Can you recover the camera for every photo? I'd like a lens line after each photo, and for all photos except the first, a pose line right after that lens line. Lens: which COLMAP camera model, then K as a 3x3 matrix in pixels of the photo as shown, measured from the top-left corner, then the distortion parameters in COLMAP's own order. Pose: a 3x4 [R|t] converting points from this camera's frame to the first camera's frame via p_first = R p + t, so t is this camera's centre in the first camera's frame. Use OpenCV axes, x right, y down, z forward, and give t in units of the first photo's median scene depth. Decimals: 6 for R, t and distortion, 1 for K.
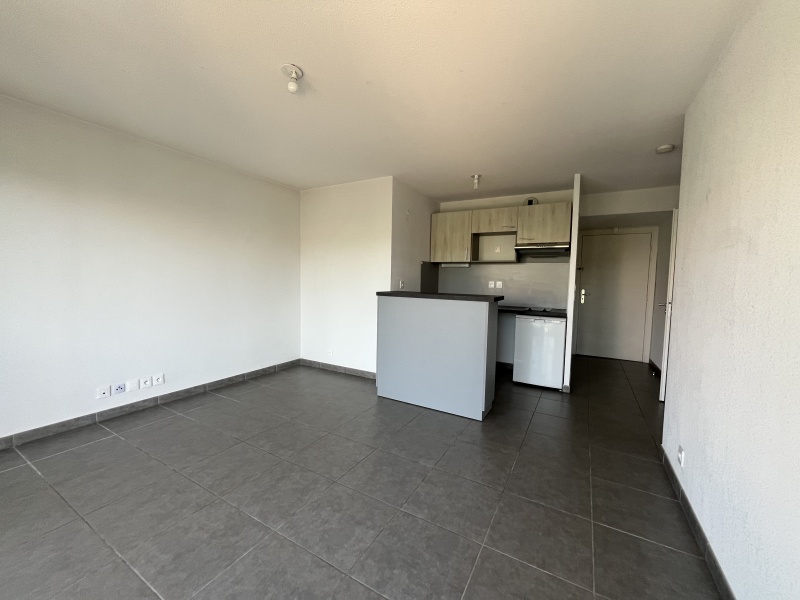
lens RADIAL K [[321.6, 0, 399.8], [0, 321.6, 298.2], [0, 0, 1]] dist [-0.002368, -0.000214]
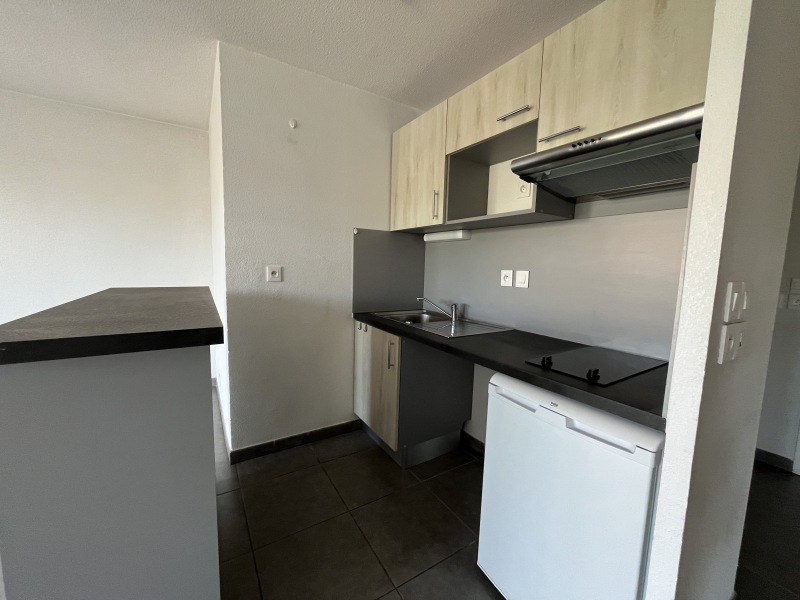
lens RADIAL K [[321.6, 0, 401.0], [0, 321.6, 301.6], [0, 0, 1]] dist [-0.002368, -0.000214]
pose [[0.885042, 0.055304, -0.462214, 0.369847], [-0.042822, 0.998380, 0.037461, -0.023051], [0.463537, -0.013362, 0.885977, 0.583884]]
